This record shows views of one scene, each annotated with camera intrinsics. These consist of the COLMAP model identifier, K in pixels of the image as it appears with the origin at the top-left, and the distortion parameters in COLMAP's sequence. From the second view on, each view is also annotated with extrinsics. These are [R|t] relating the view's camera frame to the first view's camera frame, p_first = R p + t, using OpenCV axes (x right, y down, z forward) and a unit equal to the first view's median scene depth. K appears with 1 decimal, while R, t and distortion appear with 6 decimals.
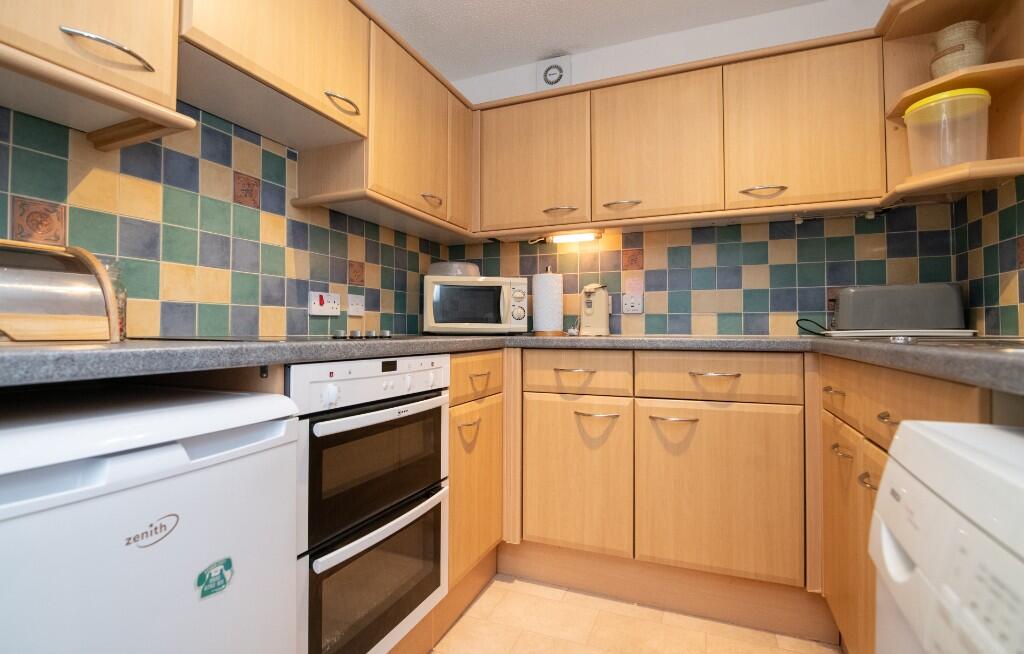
lens RADIAL K [[477.6, 0, 512.8], [0, 477.6, 325.5], [0, 0, 1]] dist [-0.016585, -0.000187]
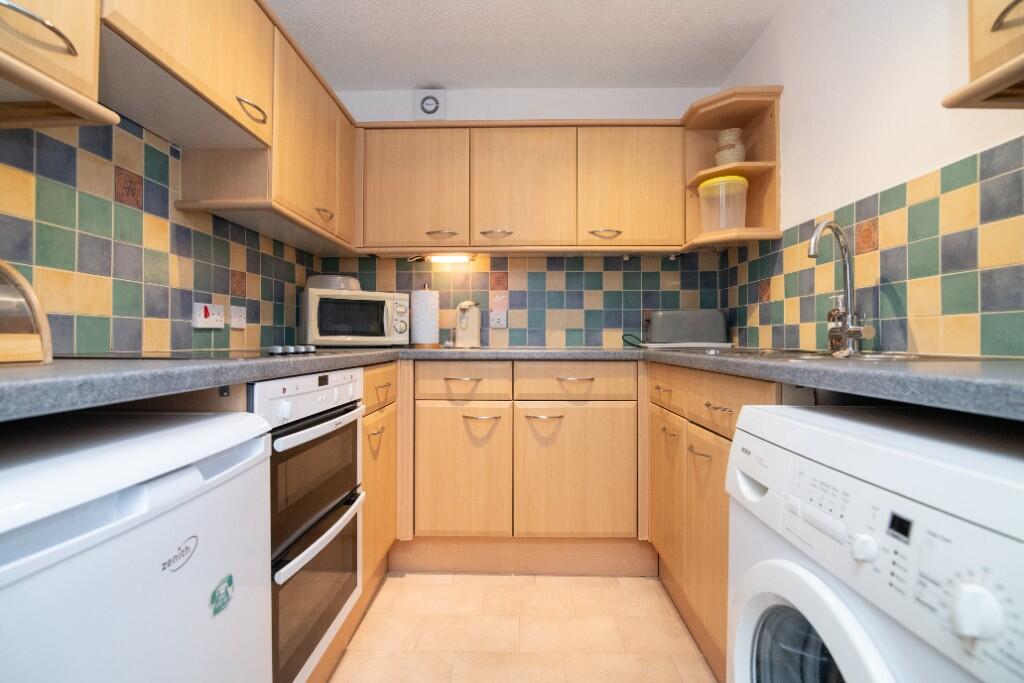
lens RADIAL K [[459.0, 0, 513.0], [0, 459.0, 343.1], [0, 0, 1]] dist [-0.019688, 0.000456]
pose [[0.928409, -0.000179, 0.371559, -0.179278], [-0.006564, 0.999836, 0.016882, -0.011399], [-0.371501, -0.018113, 0.928256, -0.053048]]
